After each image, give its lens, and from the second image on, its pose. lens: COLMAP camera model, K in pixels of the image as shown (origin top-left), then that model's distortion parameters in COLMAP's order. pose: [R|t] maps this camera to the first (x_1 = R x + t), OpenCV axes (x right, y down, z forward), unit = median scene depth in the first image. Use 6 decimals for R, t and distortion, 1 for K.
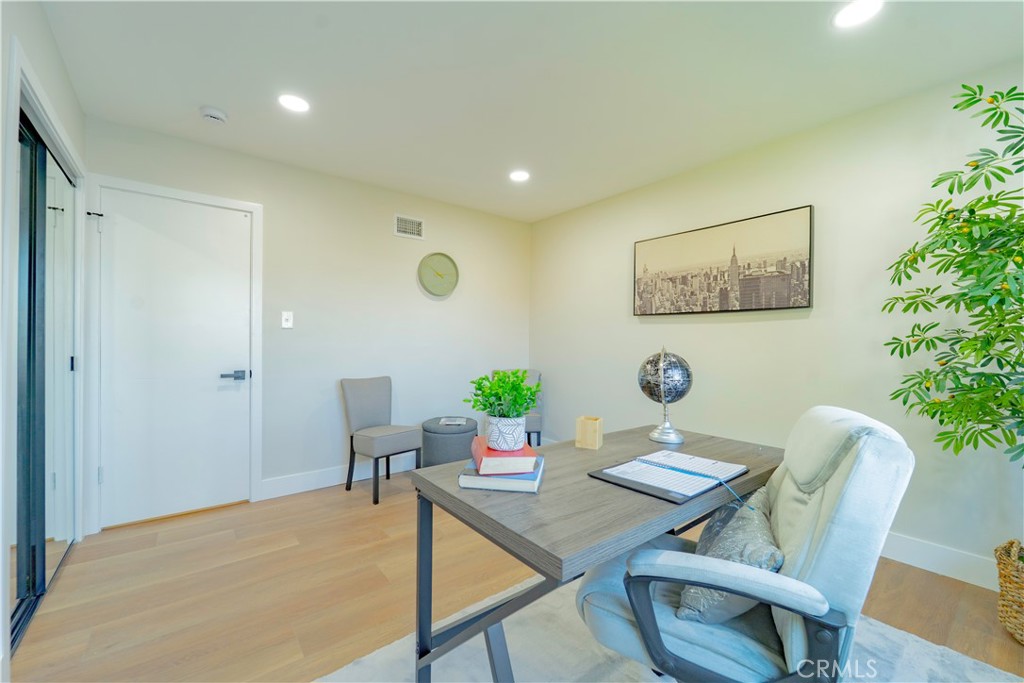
lens RADIAL K [[411.1, 0, 510.1], [0, 411.1, 344.7], [0, 0, 1]] dist [-0.000379, -0.000745]
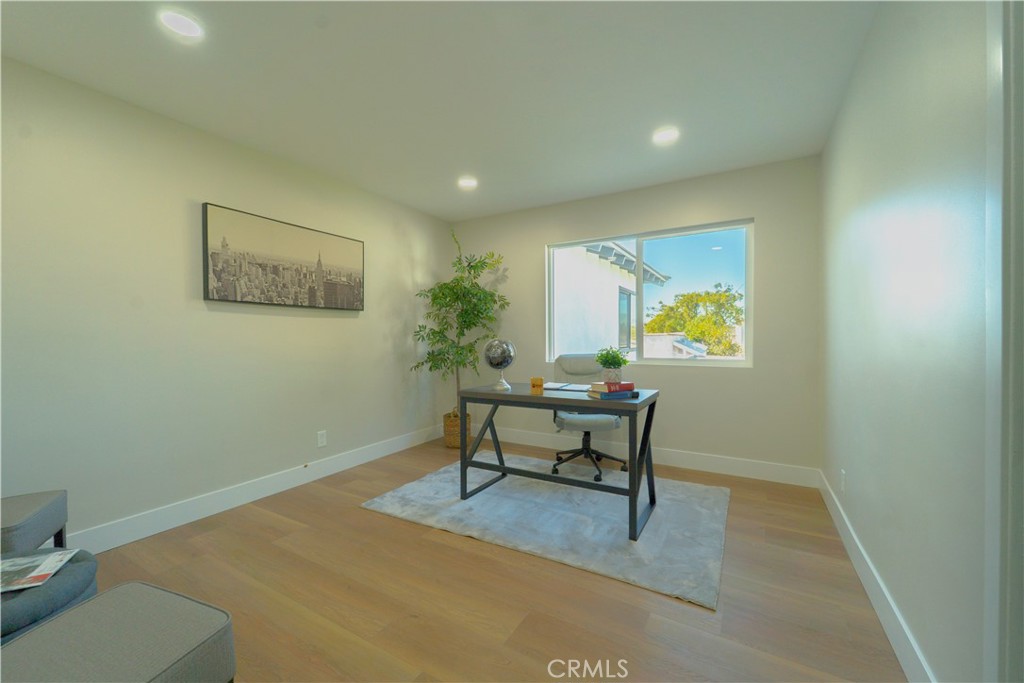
lens RADIAL K [[411.1, 0, 506.1], [0, 411.1, 340.7], [0, 0, 1]] dist [-0.000379, -0.000745]
pose [[-0.355099, -0.014548, 0.934716, -0.677712], [0.005491, 0.999829, 0.017648, -0.005744], [-0.934813, 0.011400, -0.354958, 0.849165]]
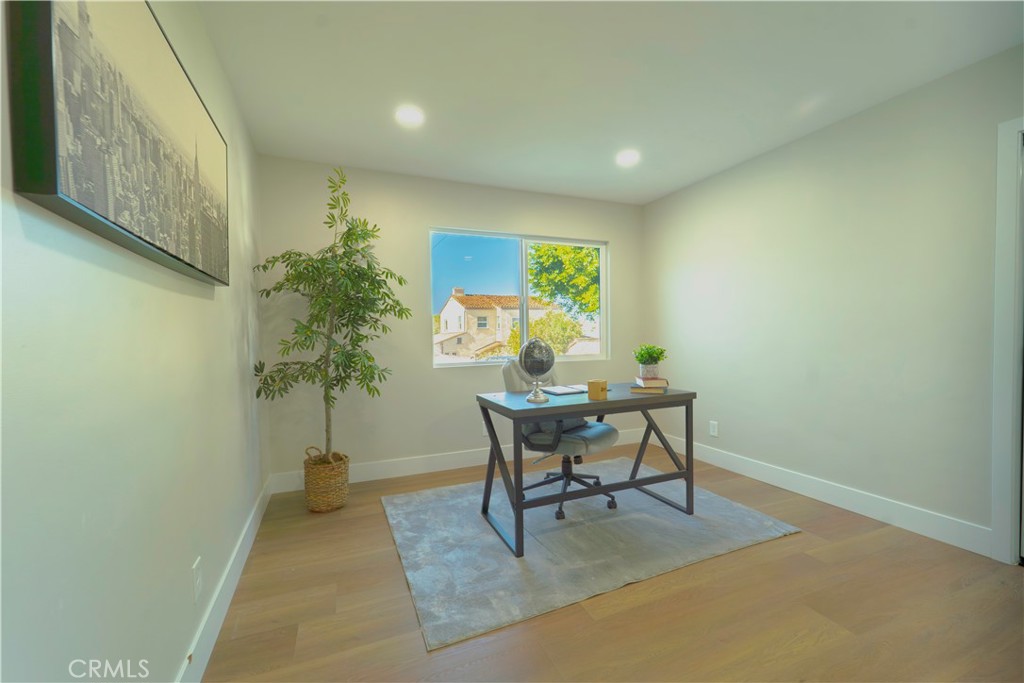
lens RADIAL K [[411.1, 0, 504.7], [0, 411.1, 336.4], [0, 0, 1]] dist [-0.000379, -0.000745]
pose [[-0.962174, 0.006283, 0.272365, 0.048924], [0.009052, 0.999919, 0.008911, -0.003107], [-0.272287, 0.011040, -0.962153, 1.269631]]
